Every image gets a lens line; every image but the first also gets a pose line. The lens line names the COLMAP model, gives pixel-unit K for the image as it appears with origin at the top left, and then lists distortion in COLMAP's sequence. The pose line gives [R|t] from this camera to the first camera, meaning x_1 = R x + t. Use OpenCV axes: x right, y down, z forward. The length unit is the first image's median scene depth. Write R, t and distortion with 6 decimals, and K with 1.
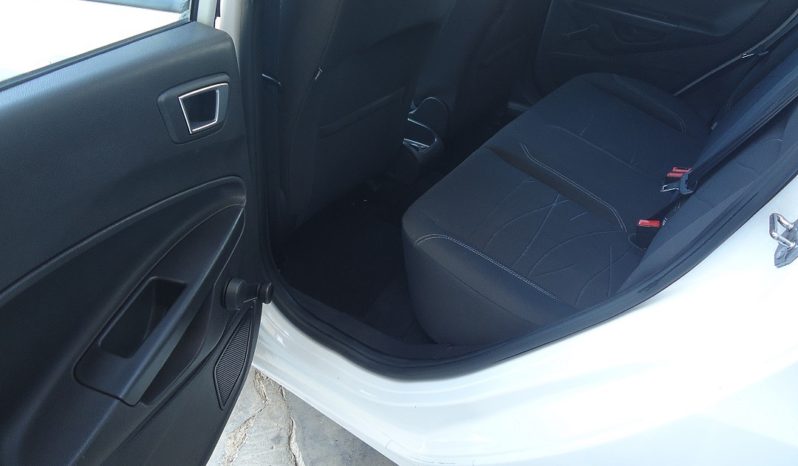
lens RADIAL K [[574.4, 0, 399.0], [0, 574.4, 233.0], [0, 0, 1]] dist [-0.002715, -0.004413]
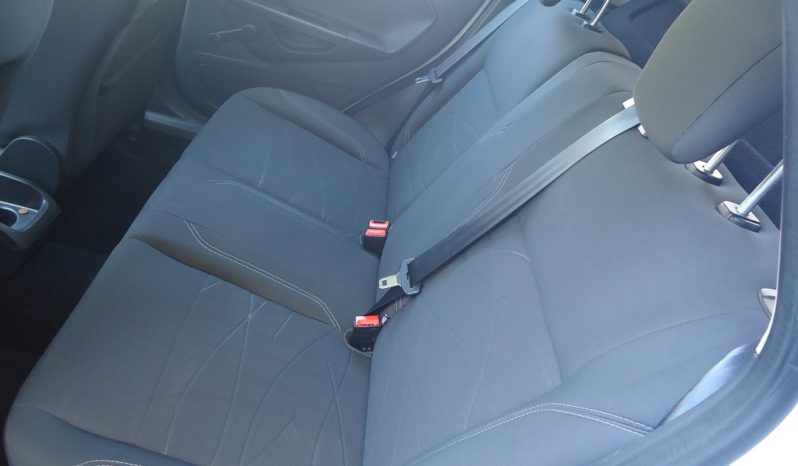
lens RADIAL K [[574.4, 0, 399.0], [0, 574.4, 233.0], [0, 0, 1]] dist [-0.002715, -0.004413]
pose [[0.819481, -0.147916, 0.553690, 0.030157], [0.088277, 0.987168, 0.133065, -0.189569], [-0.566267, -0.060166, 0.822023, 0.240303]]
